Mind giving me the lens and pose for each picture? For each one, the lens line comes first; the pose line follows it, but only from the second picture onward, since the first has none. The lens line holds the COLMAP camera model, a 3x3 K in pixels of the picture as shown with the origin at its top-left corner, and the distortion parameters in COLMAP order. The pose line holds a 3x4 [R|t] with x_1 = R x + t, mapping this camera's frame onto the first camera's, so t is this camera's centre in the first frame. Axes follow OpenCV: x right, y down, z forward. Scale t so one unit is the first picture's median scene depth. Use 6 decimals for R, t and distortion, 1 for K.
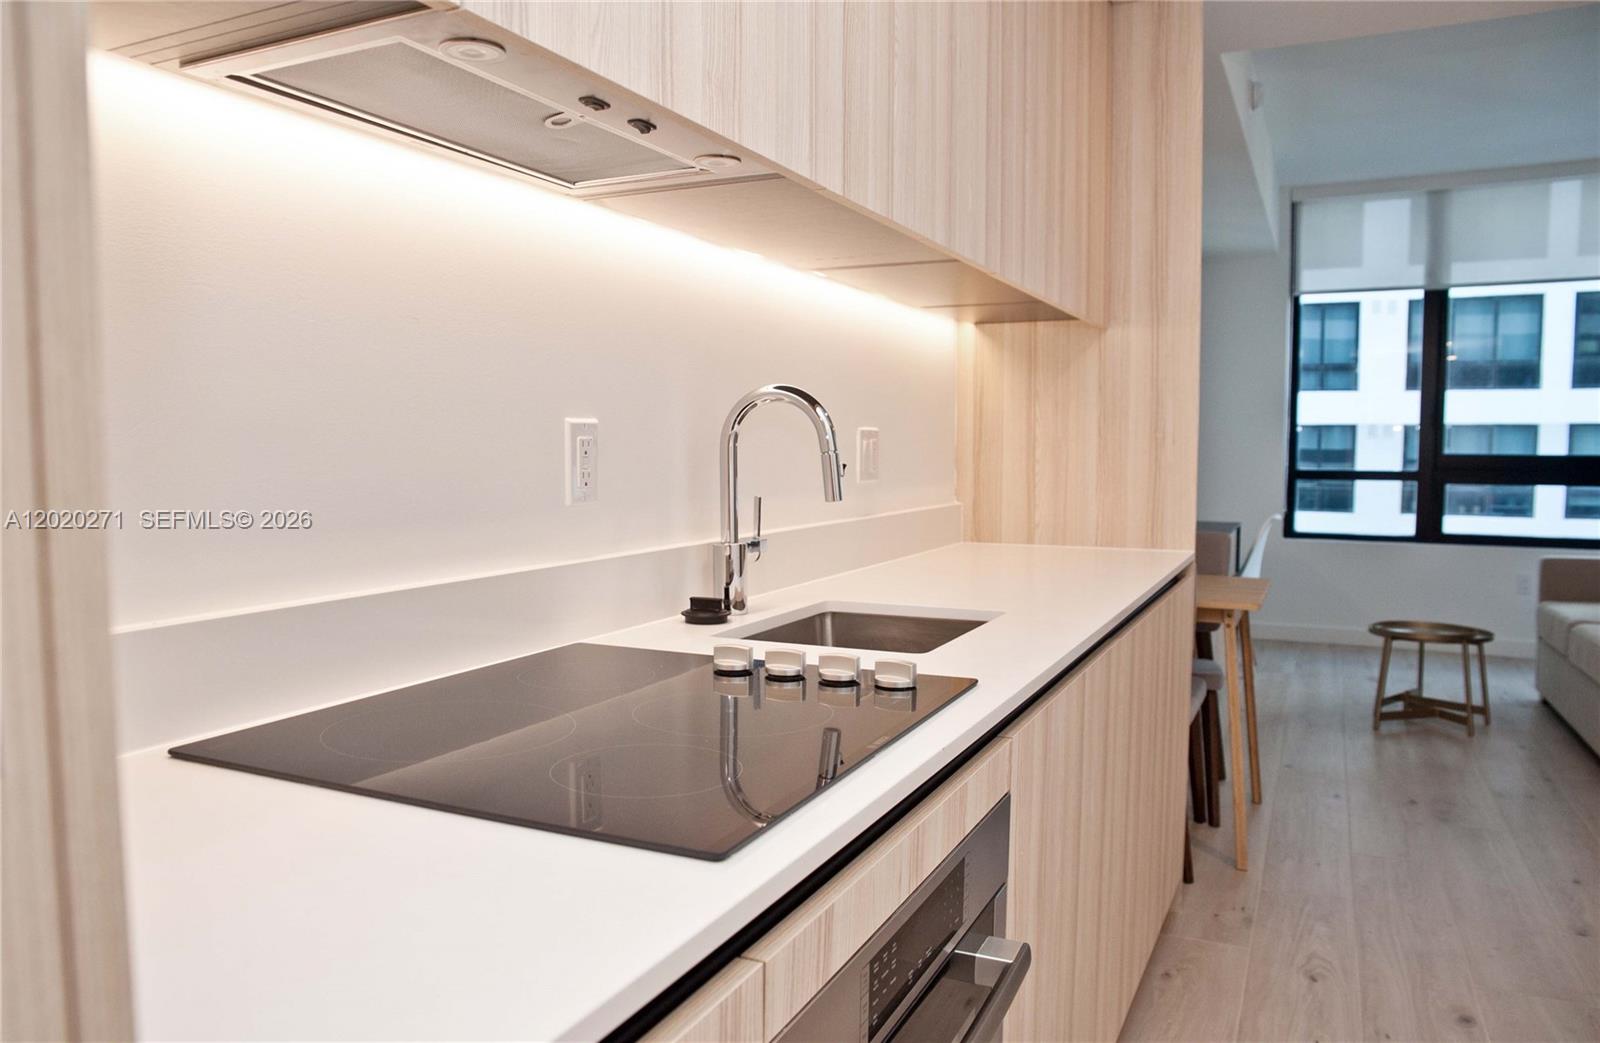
lens RADIAL K [[1138.4, 0, 800.0], [0, 1138.4, 521.5], [0, 0, 1]] dist [-0.047975, 0.006166]
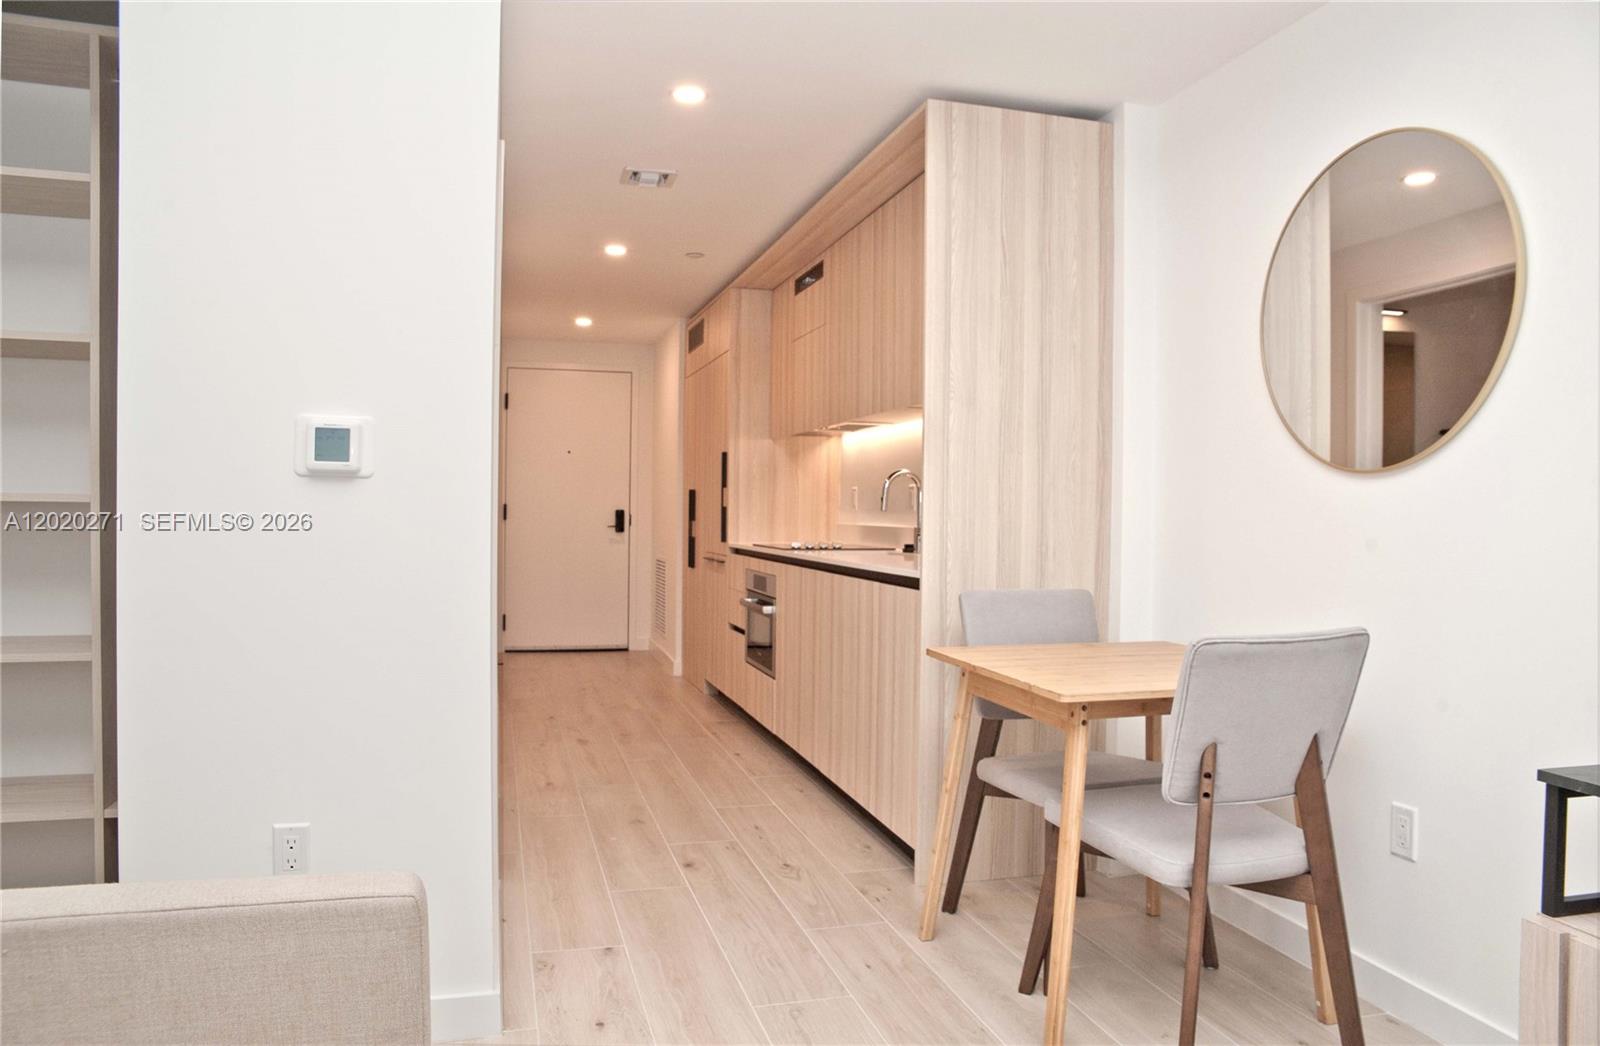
lens RADIAL K [[1090.4, 0, 800.0], [0, 1090.4, 523.0], [0, 0, 1]] dist [-0.057188, -0.000249]
pose [[-0.759822, -0.004560, -0.650115, 0.611813], [-0.057908, 0.996475, 0.060690, -0.044470], [0.647547, 0.083761, -0.757408, 0.922667]]
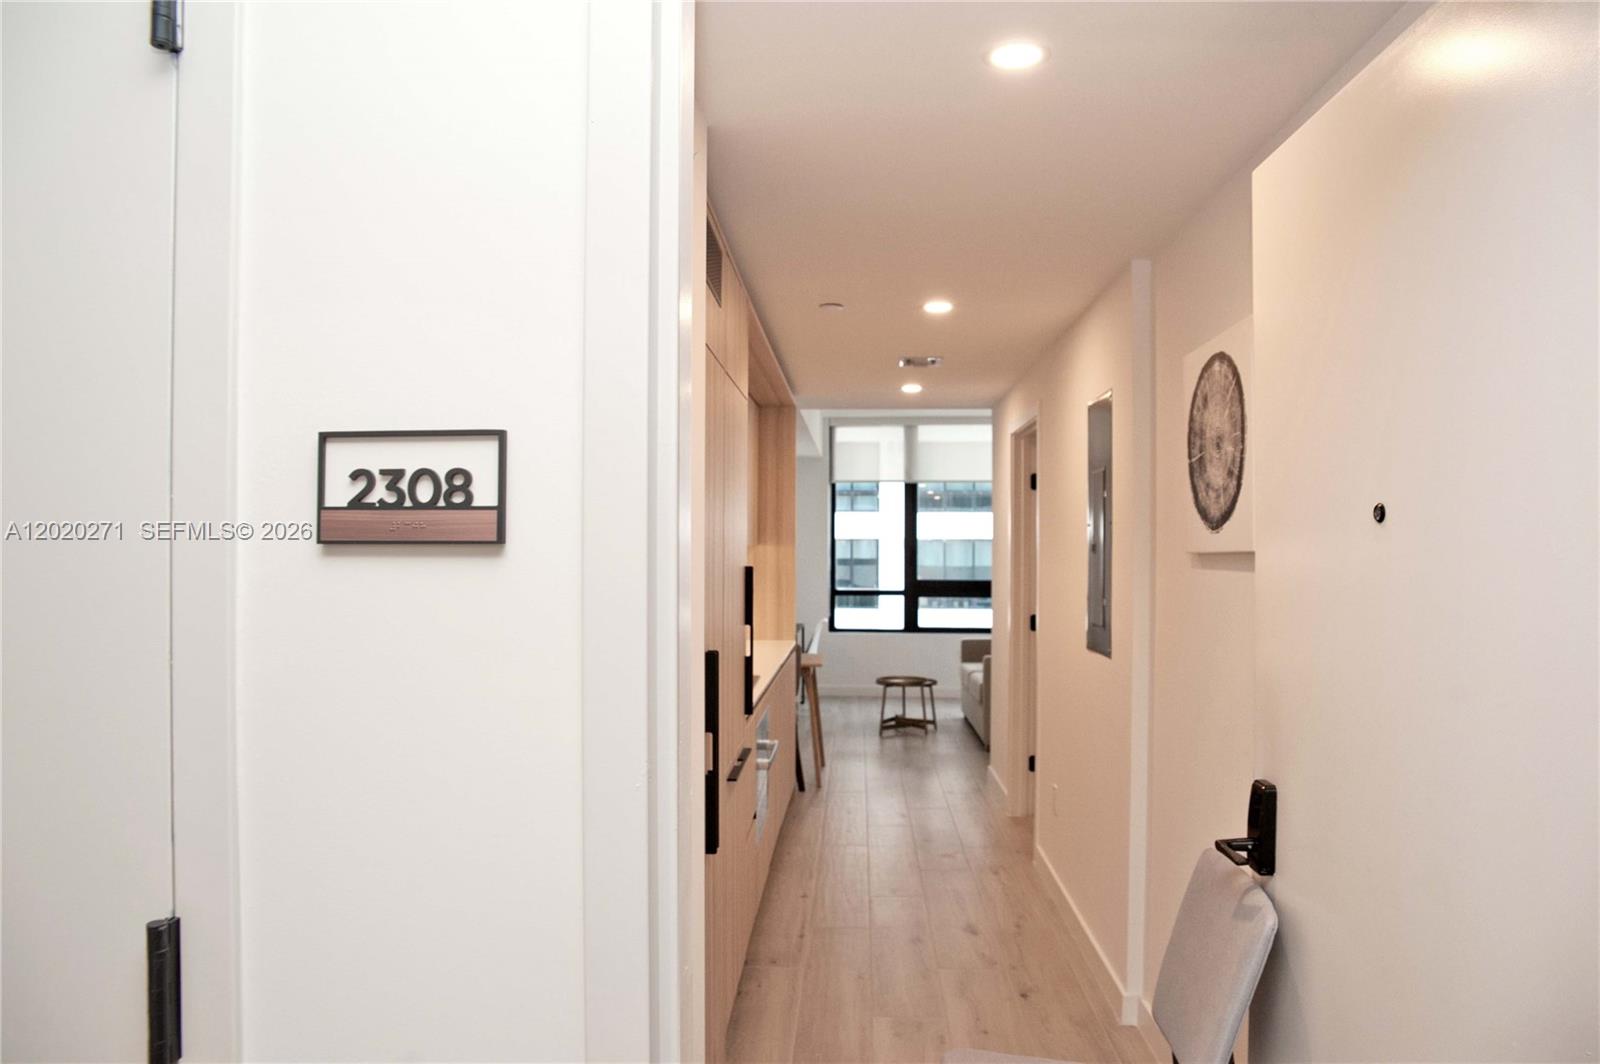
lens RADIAL K [[1109.0, 0, 760.6], [0, 1109.0, 531.8], [0, 0, 1]] dist [-0.128525, 0.103089]
pose [[0.940334, 0.002943, 0.340239, -0.259776], [0.024205, 0.996850, -0.075520, -0.014837], [-0.339390, 0.079250, 0.937301, -0.589814]]
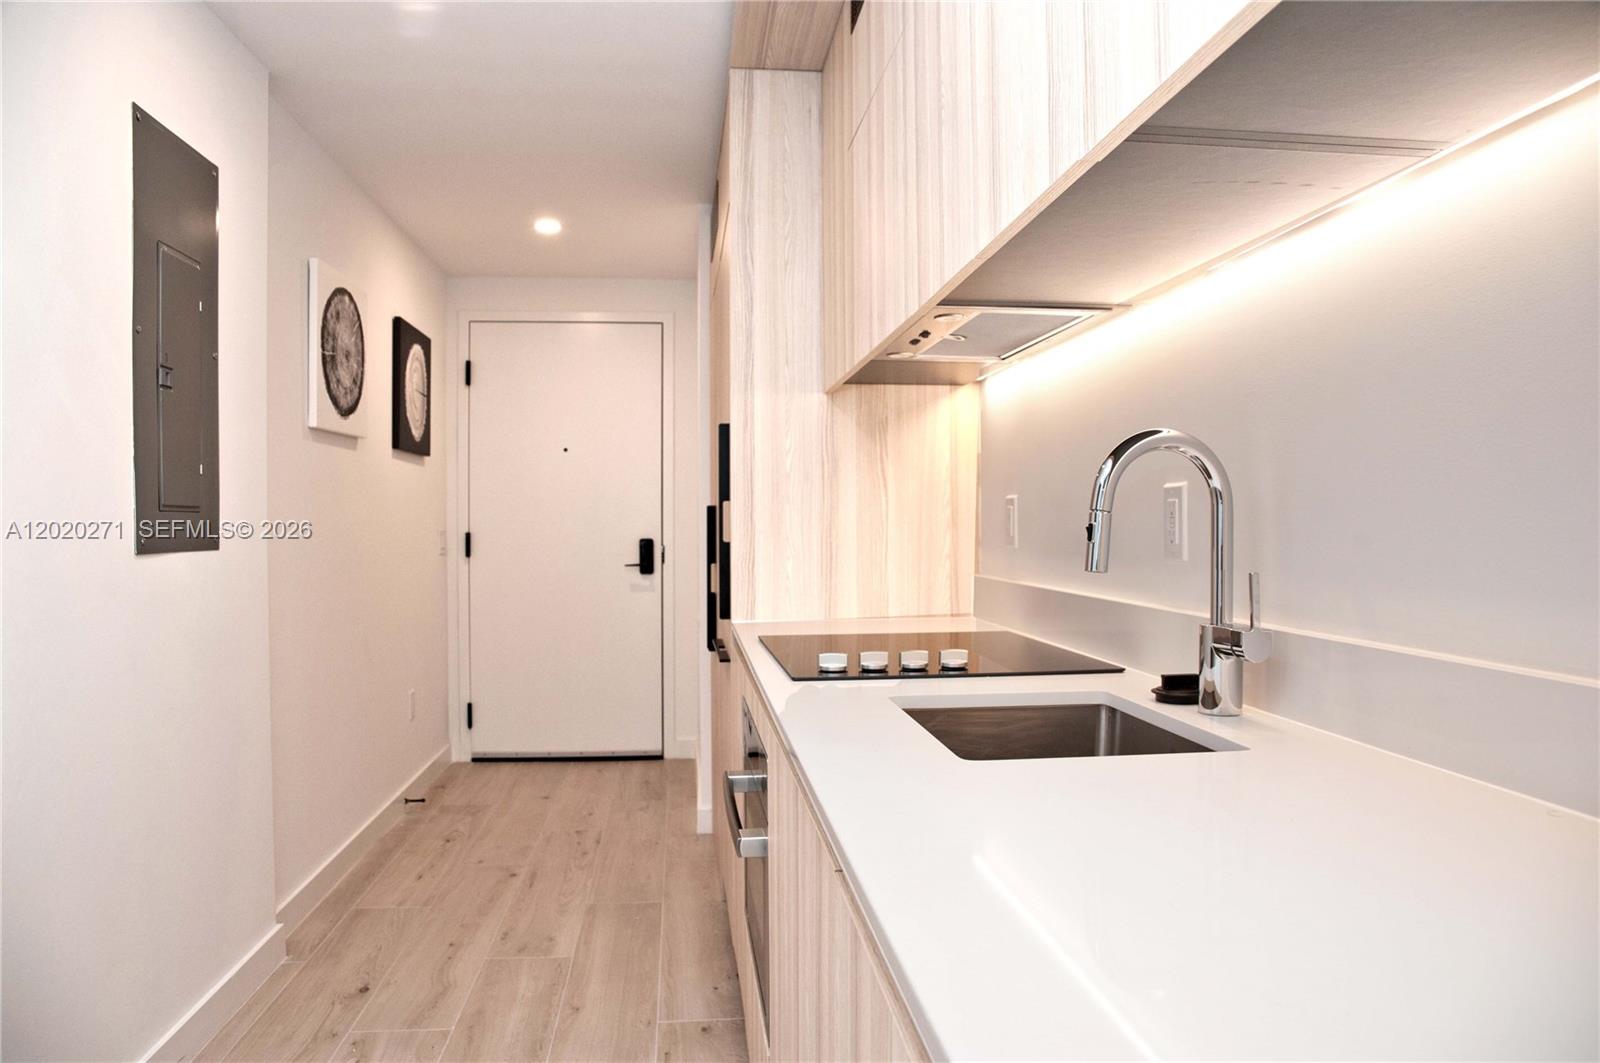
lens RADIAL K [[1070.3, 0, 795.8], [0, 1070.3, 540.1], [0, 0, 1]] dist [-0.124203, 0.088573]
pose [[-0.857998, 0.007471, -0.513599, 0.187017], [-0.034388, 0.996815, 0.071948, -0.027826], [0.512501, 0.079393, -0.855009, 0.485708]]
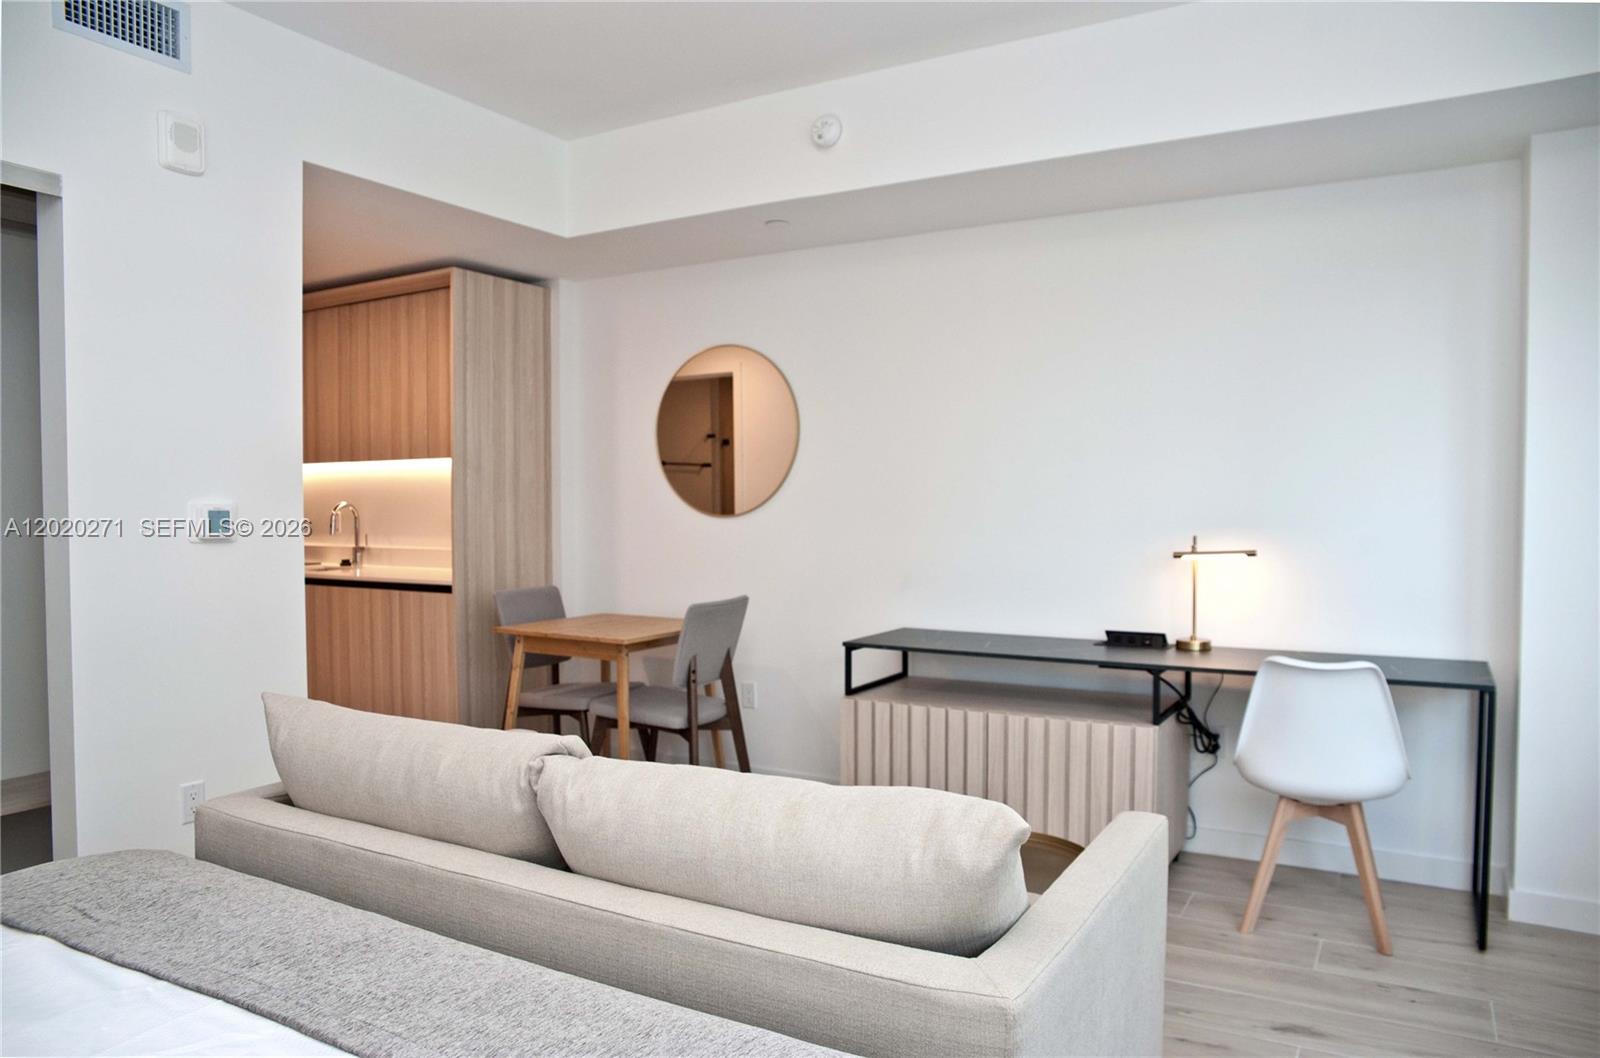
lens RADIAL K [[1080.5, 0, 797.9], [0, 1080.5, 539.0], [0, 0, 1]] dist [-0.115160, 0.086727]
pose [[-0.085081, 0.029456, -0.995939, 1.027681], [-0.067394, 0.997104, 0.035248, -0.070832], [0.994092, 0.070119, -0.082849, 0.870737]]
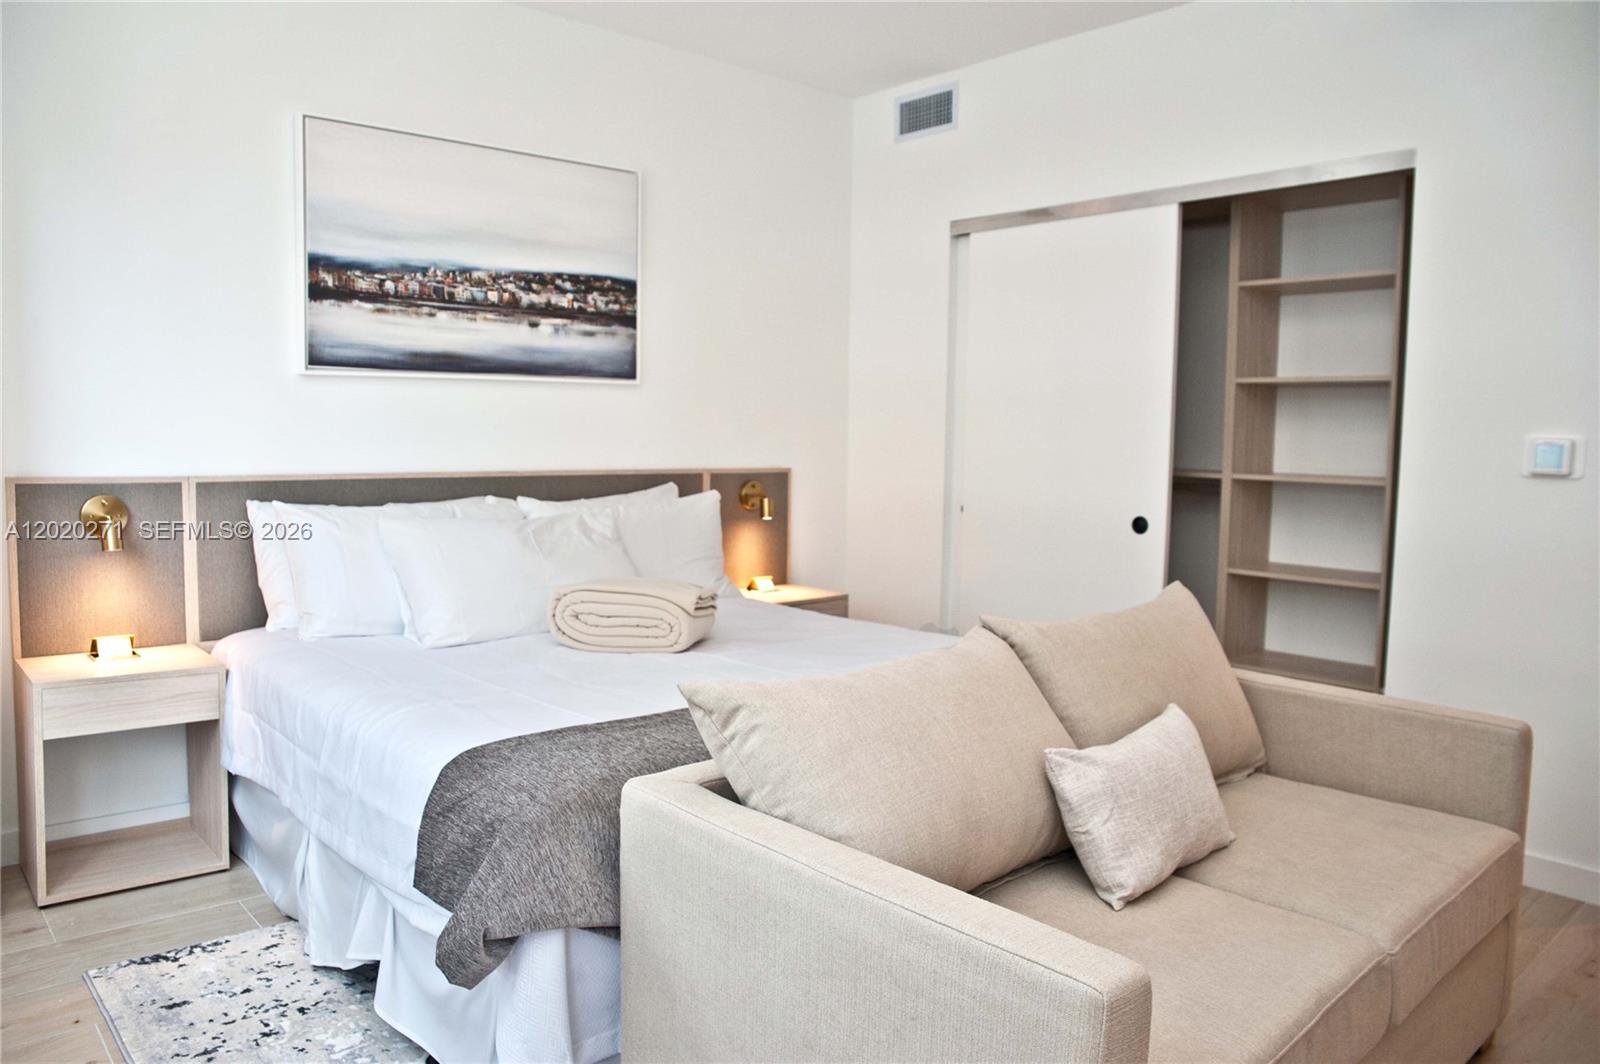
lens RADIAL K [[1109.0, 0, 760.6], [0, 1109.0, 531.8], [0, 0, 1]] dist [-0.128525, 0.103089]
pose [[-0.909273, -0.047746, 0.413452, 0.630405], [0.015480, 0.988831, 0.148236, -0.083393], [-0.415912, 0.141187, -0.898378, 1.167723]]
